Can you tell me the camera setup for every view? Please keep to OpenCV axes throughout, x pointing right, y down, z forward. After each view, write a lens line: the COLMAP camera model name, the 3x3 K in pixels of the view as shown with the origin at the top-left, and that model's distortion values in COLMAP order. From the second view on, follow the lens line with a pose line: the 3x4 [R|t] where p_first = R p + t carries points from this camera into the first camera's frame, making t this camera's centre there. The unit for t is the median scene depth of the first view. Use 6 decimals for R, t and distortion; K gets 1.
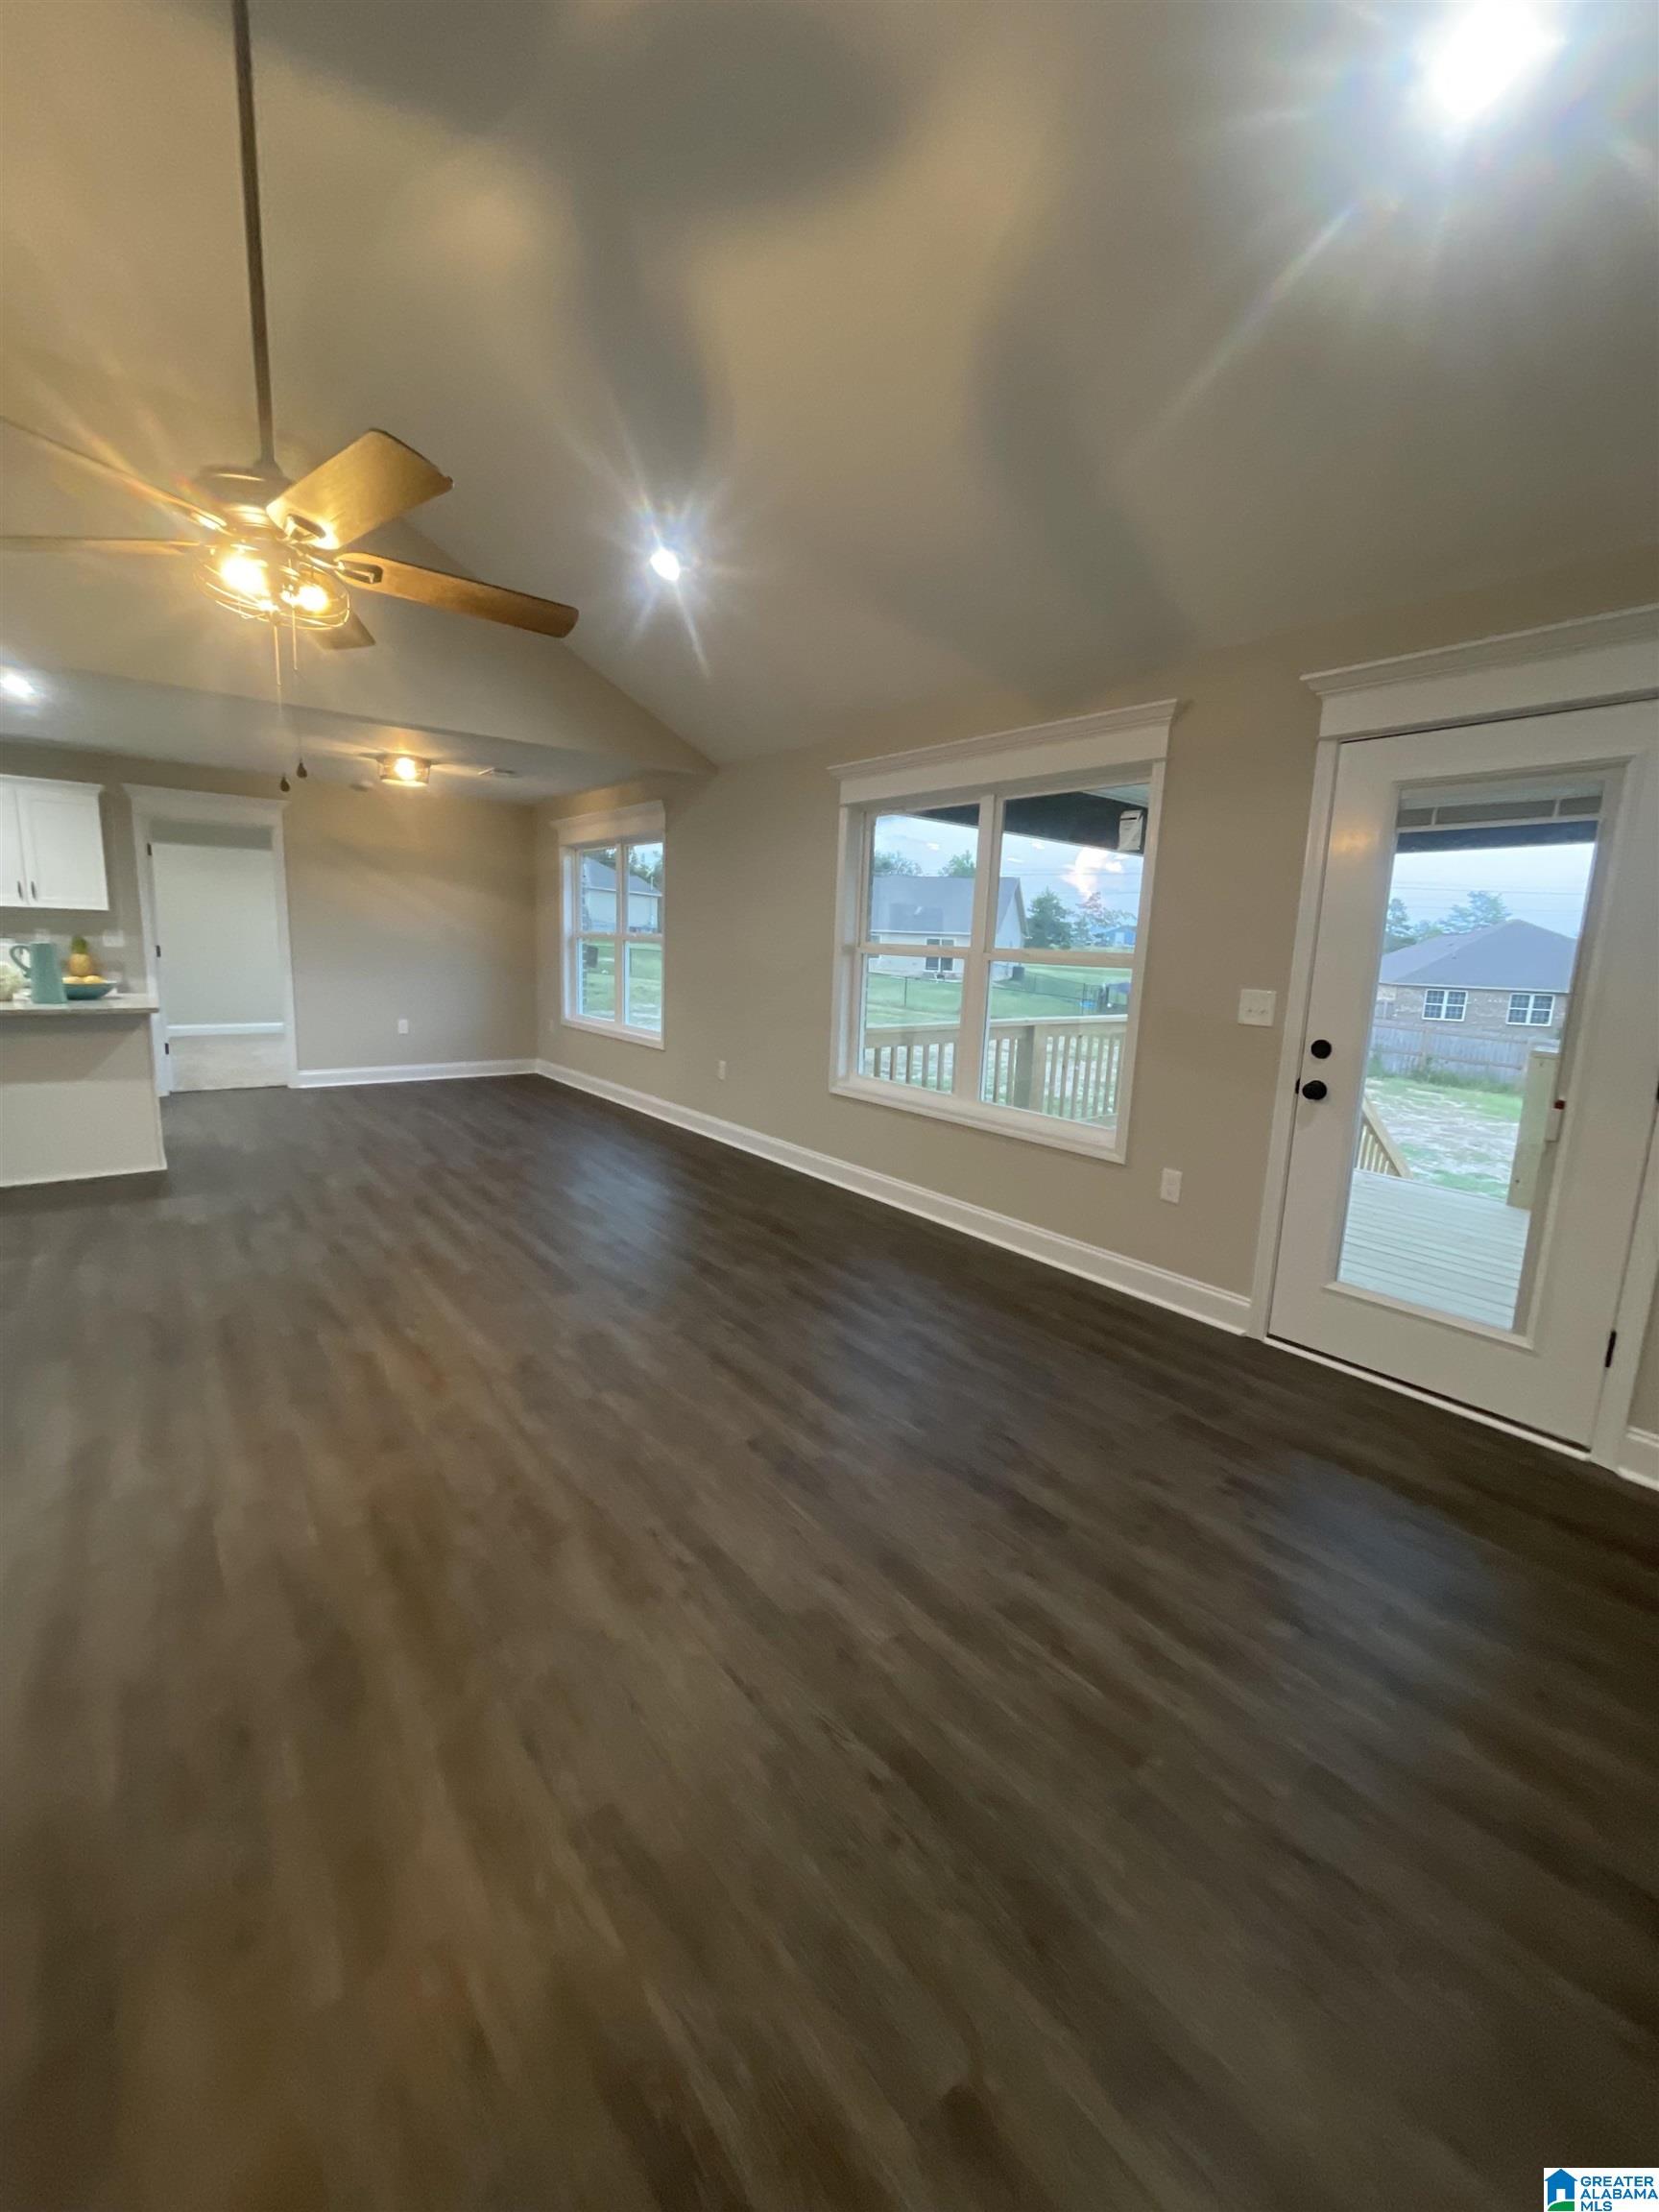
lens RADIAL K [[891.7, 0, 824.9], [0, 891.7, 1097.3], [0, 0, 1]] dist [-0.007853, 0.000053]
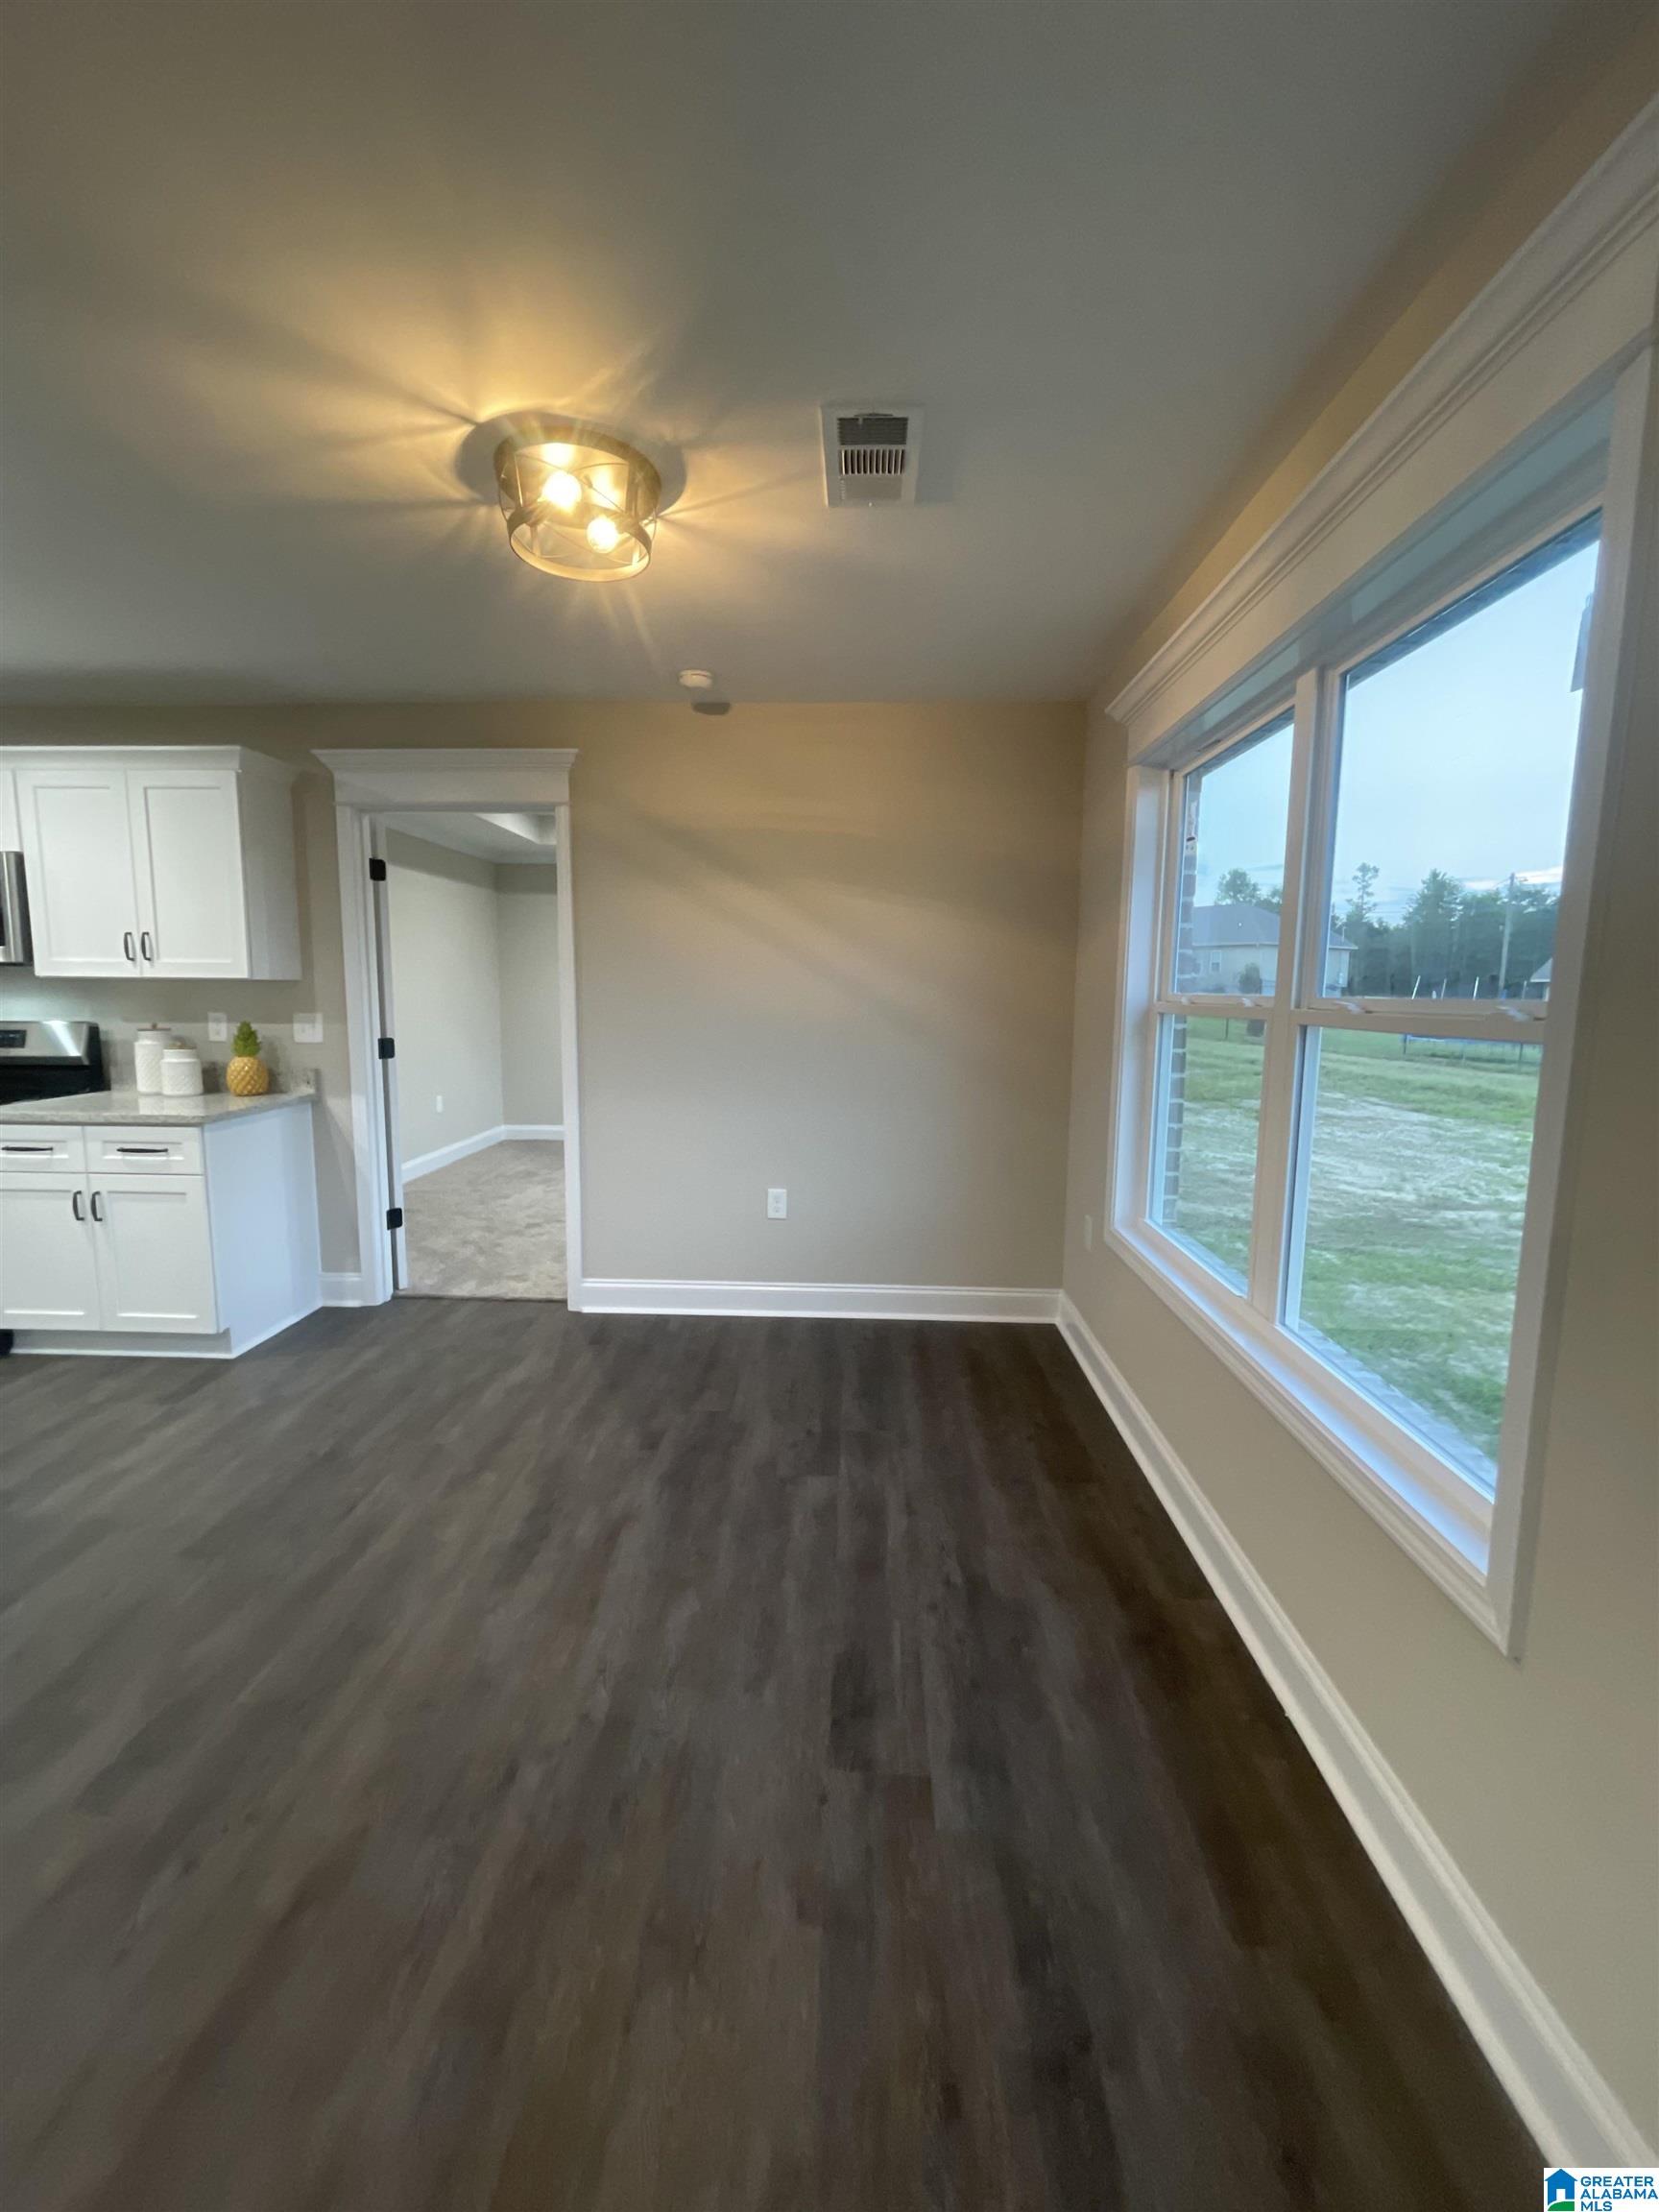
lens RADIAL K [[896.0, 0, 829.5], [0, 896.0, 1106.0], [0, 0, 1]] dist [-0.010413, -0.000152]
pose [[0.763191, 0.055129, -0.643817, -0.286978], [-0.094262, 0.995194, -0.026522, -0.235937], [0.639261, 0.080929, 0.764720, 1.264796]]
